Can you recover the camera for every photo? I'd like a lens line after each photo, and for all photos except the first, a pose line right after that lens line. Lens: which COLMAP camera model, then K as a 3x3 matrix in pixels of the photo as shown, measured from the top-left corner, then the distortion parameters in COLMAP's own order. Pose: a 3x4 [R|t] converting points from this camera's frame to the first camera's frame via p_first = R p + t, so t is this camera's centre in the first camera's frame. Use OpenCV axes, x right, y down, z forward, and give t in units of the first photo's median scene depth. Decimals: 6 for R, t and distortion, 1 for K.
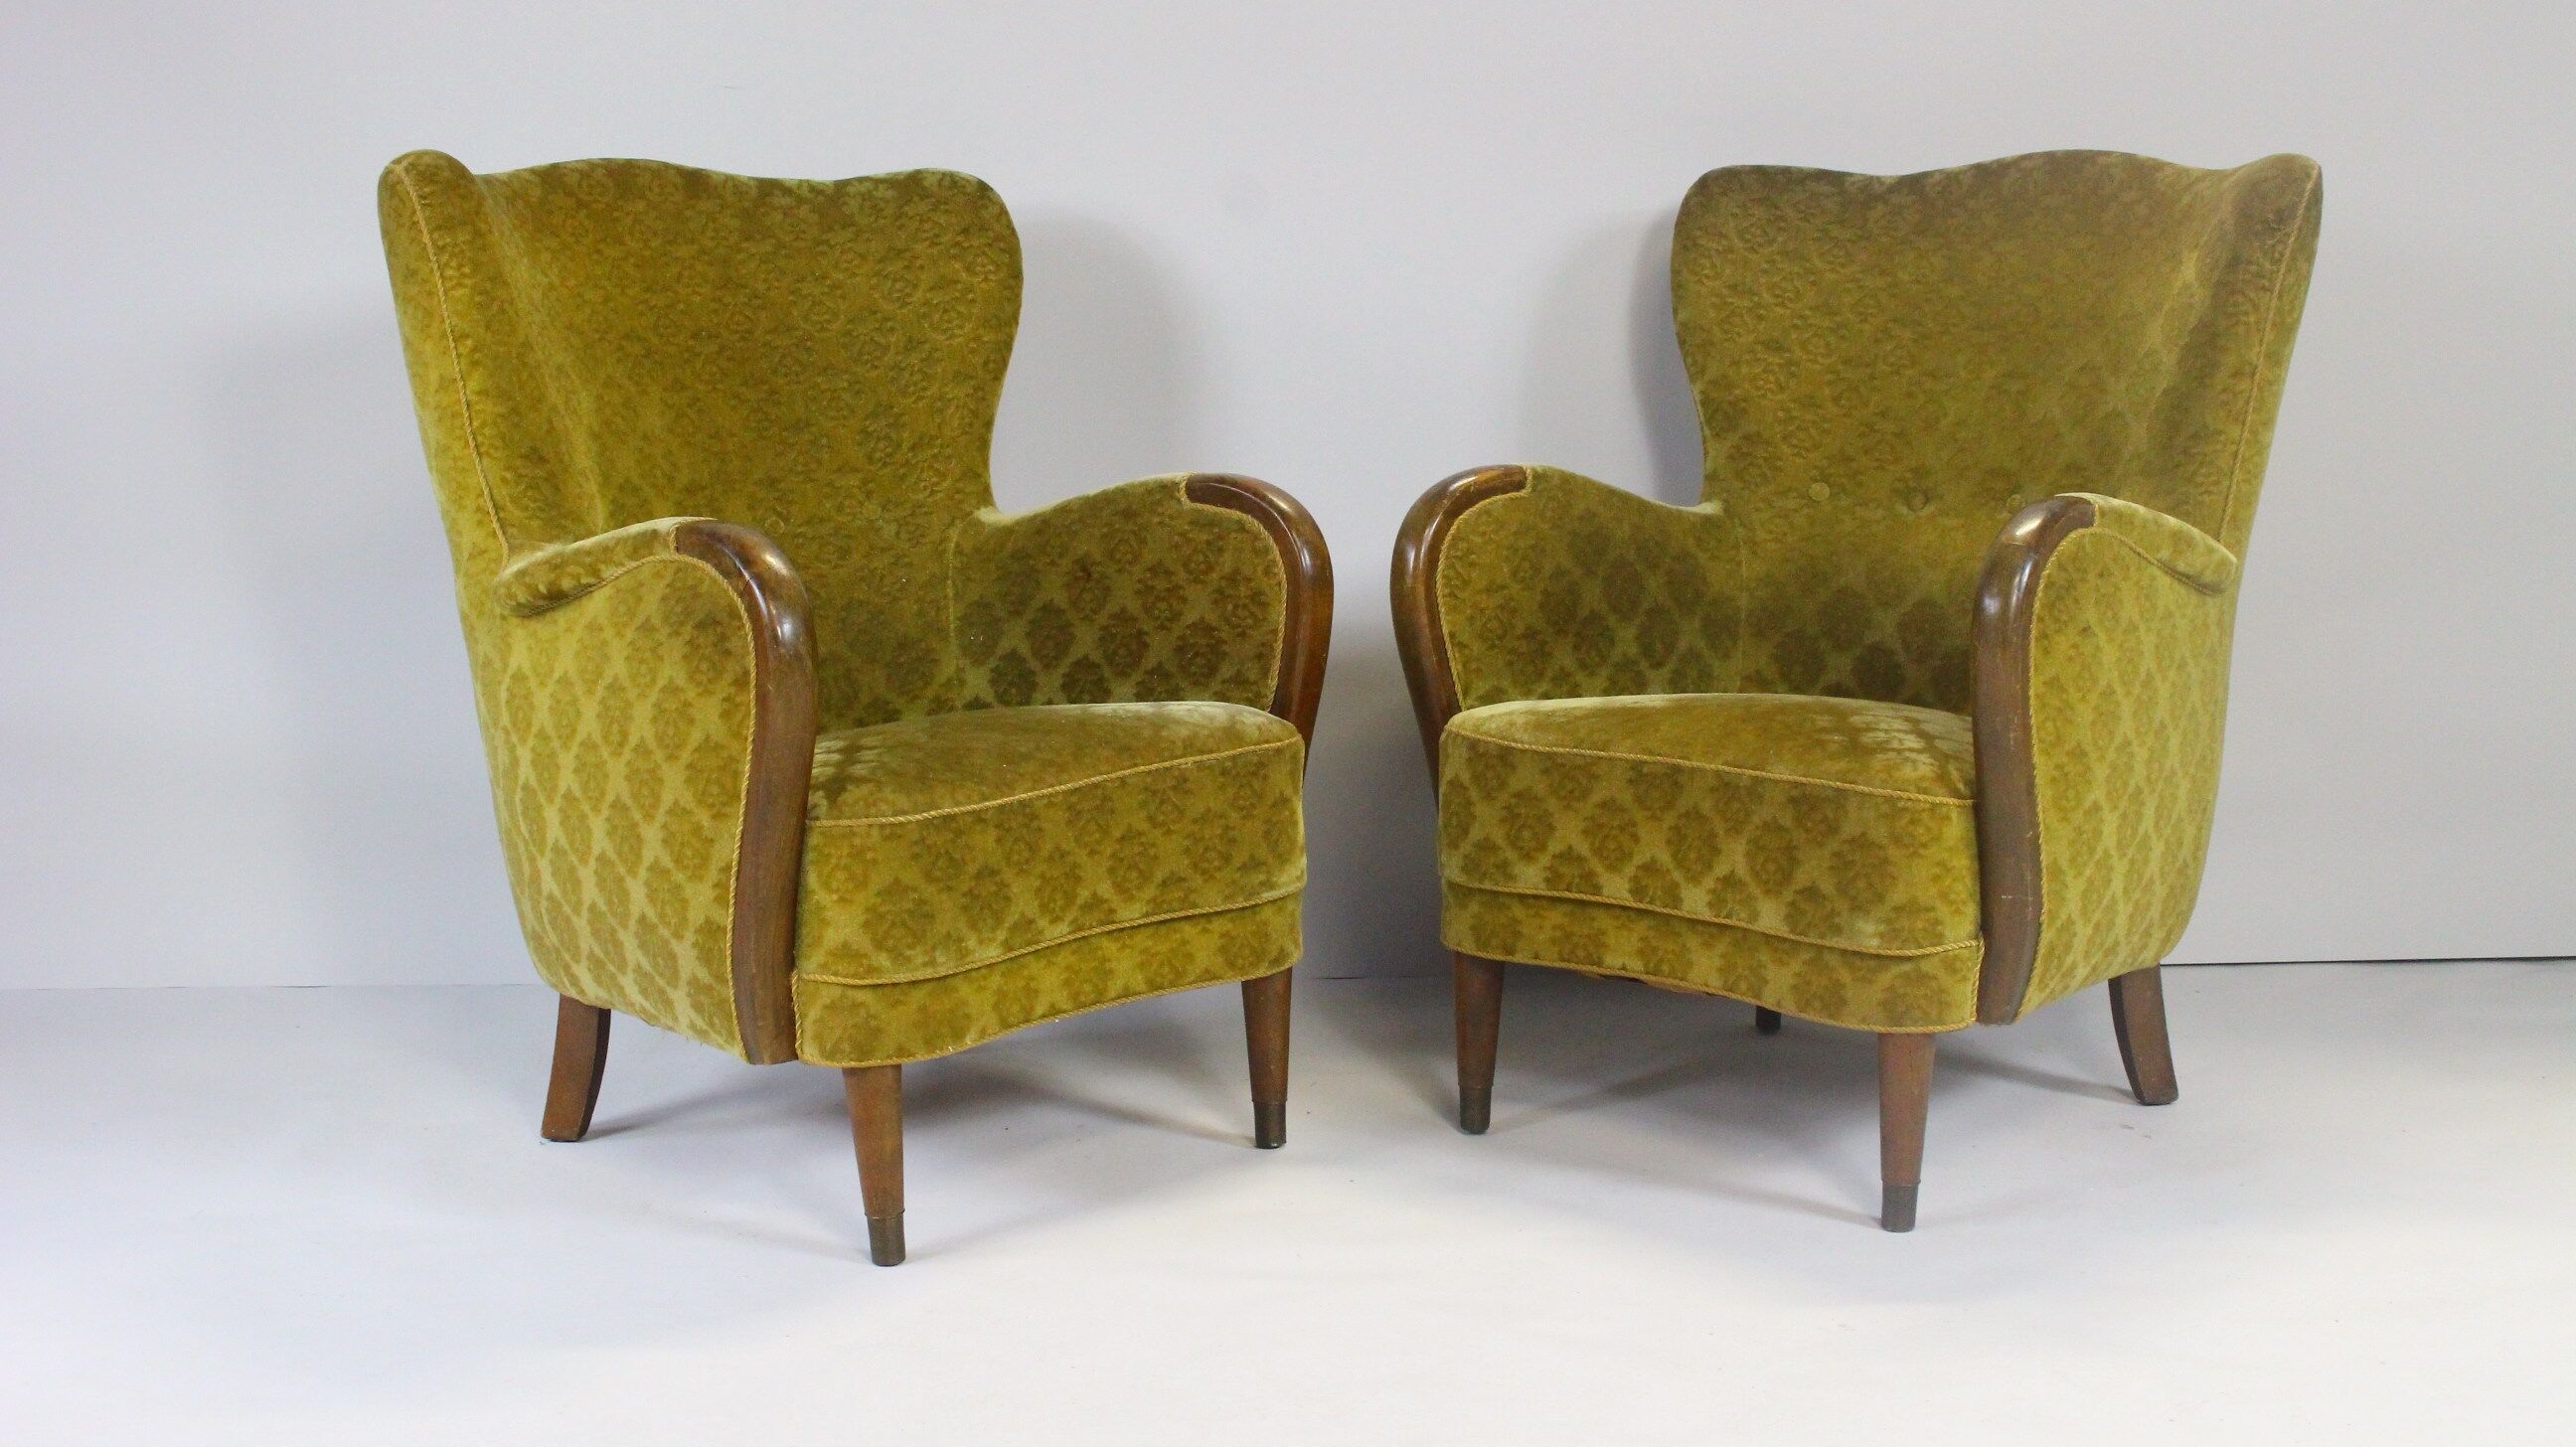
lens RADIAL K [[2951.9, 0, 1299.4], [0, 2951.9, 731.7], [0, 0, 1]] dist [-0.101653, 0.000000]
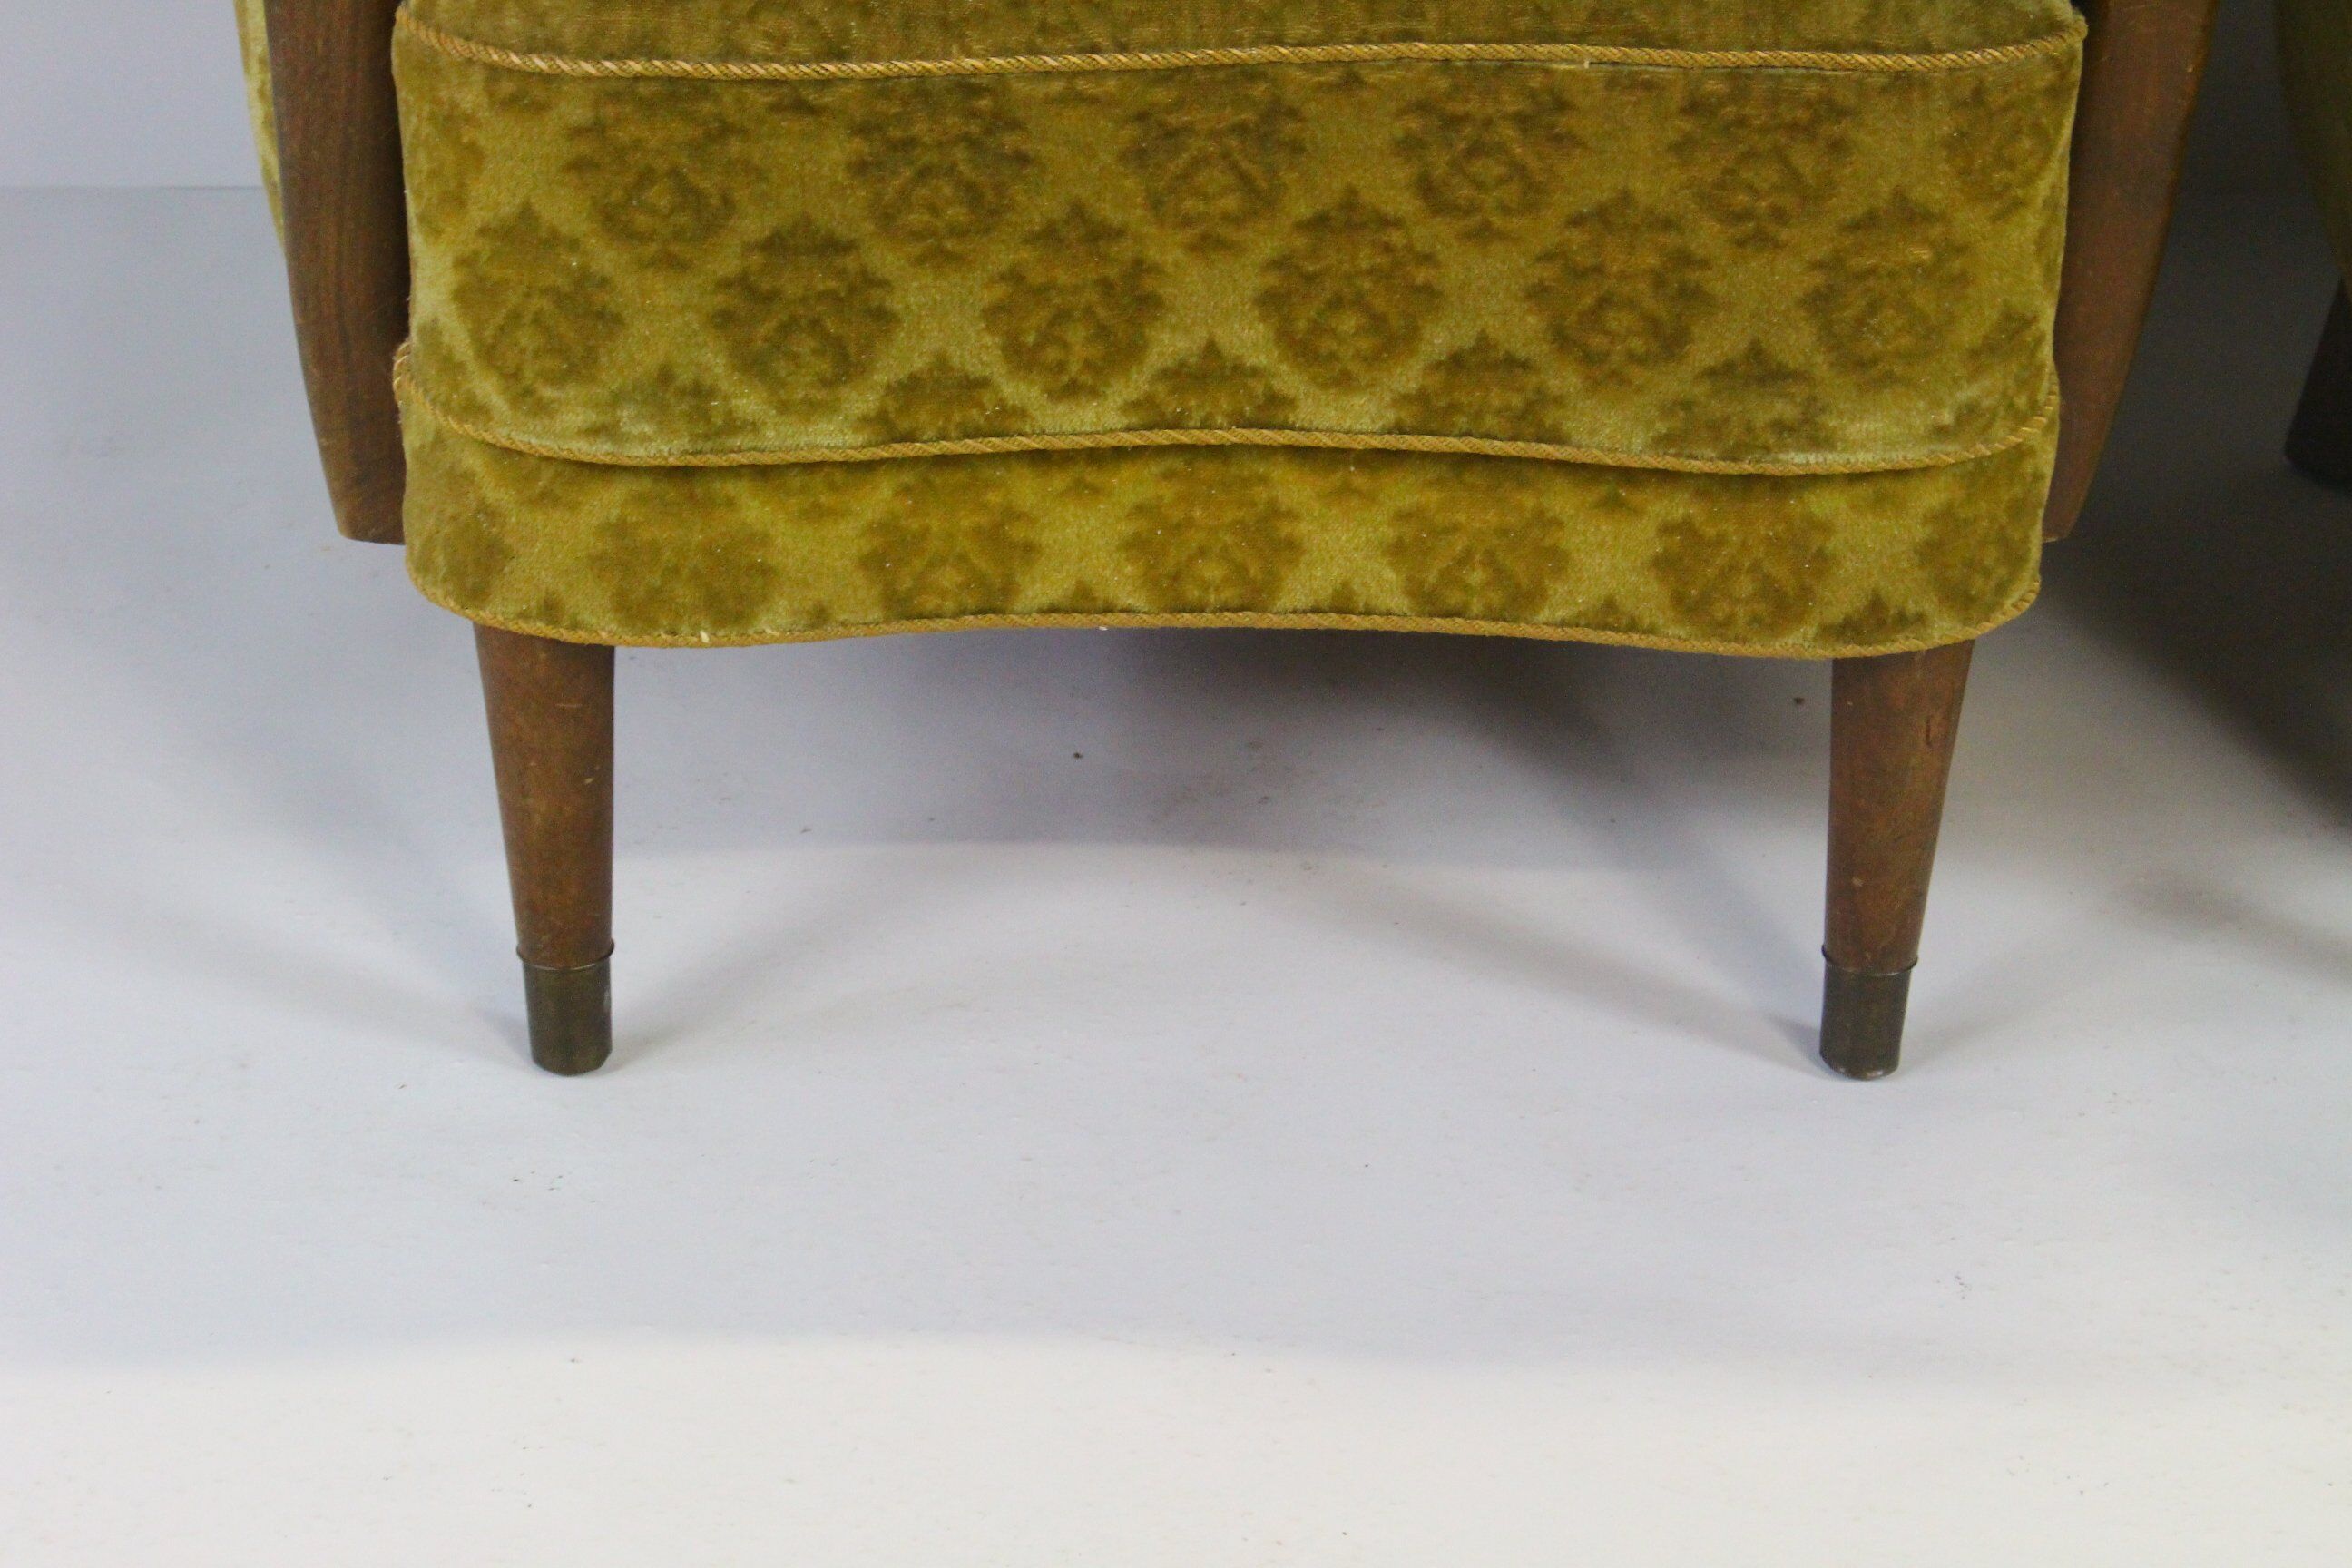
lens RADIAL K [[5610.8, 0, 1187.7], [0, 5610.8, 800.0], [0, 0, 1]] dist [0.039354, 0.000000]
pose [[0.731328, 0.343002, -0.589499, 0.354733], [-0.145917, 0.923010, 0.356034, -0.140272], [0.666234, -0.174360, 0.725073, 0.448634]]
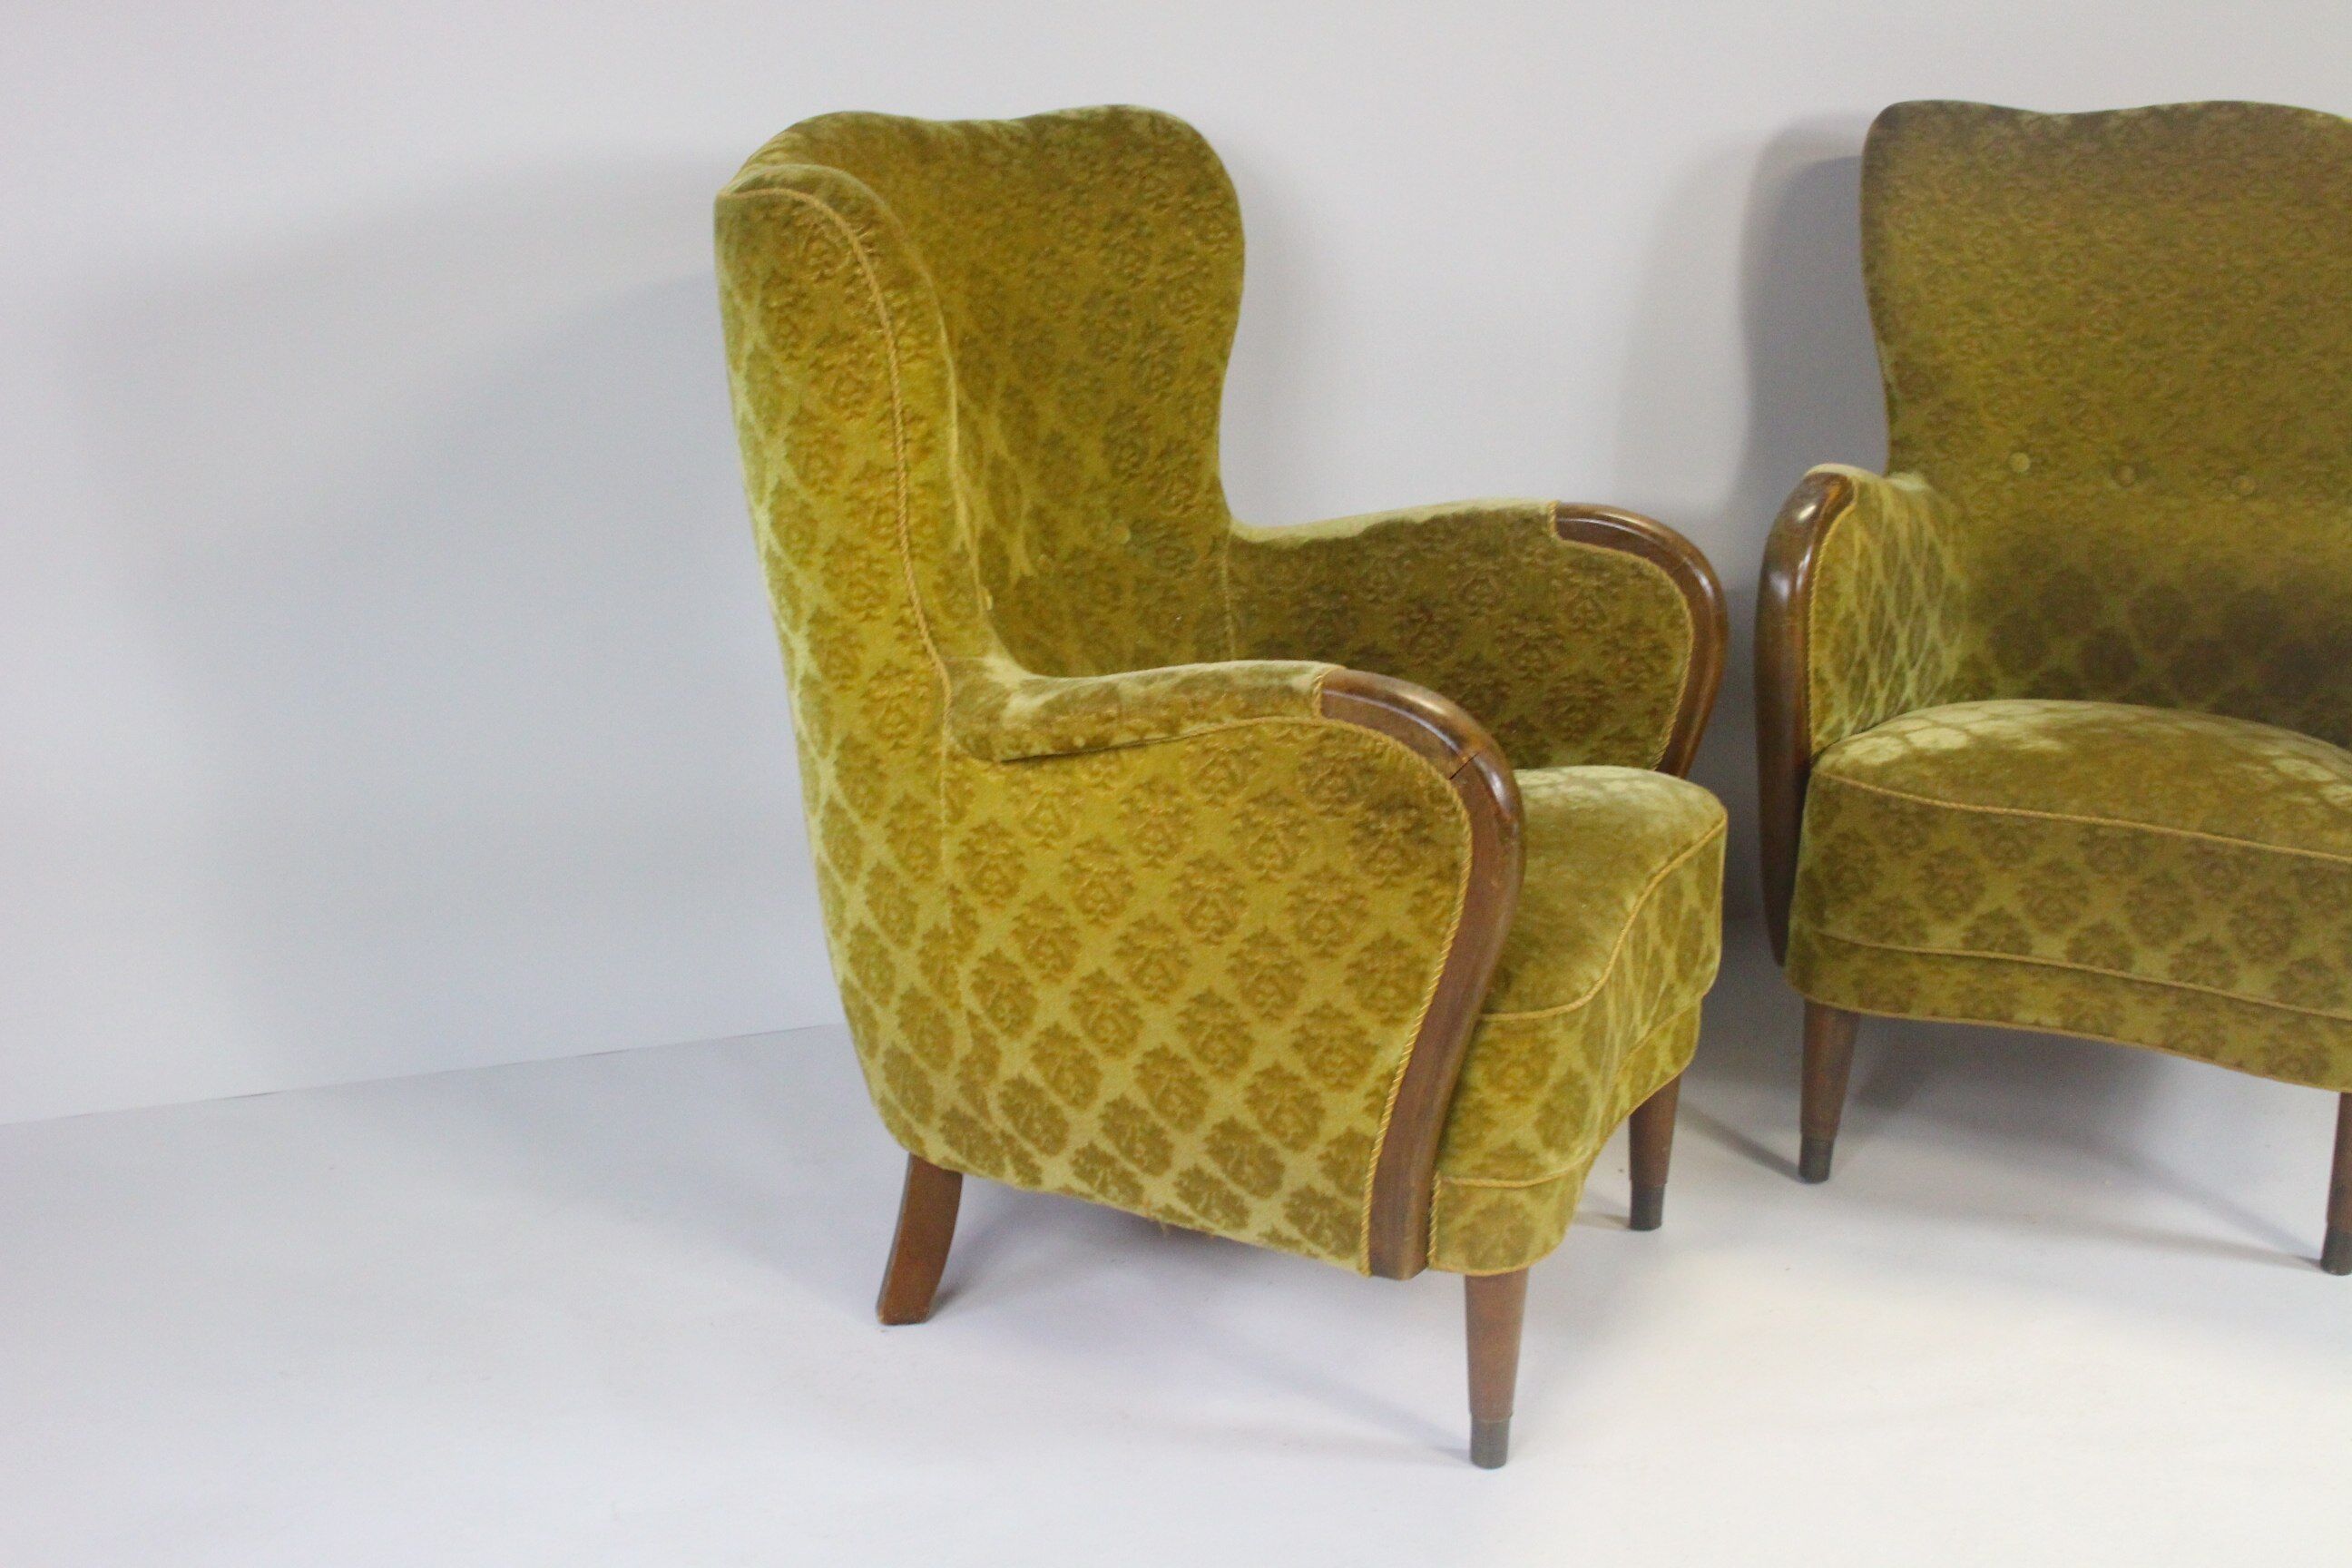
lens RADIAL K [[3165.3, 0, 1181.7], [0, 3165.3, 786.3], [0, 0, 1]] dist [-0.061983, 0.000000]
pose [[0.929709, -0.073808, 0.360823, -0.521884], [0.014085, 0.986122, 0.165423, -0.172888], [-0.368025, -0.148713, 0.917846, 0.161036]]
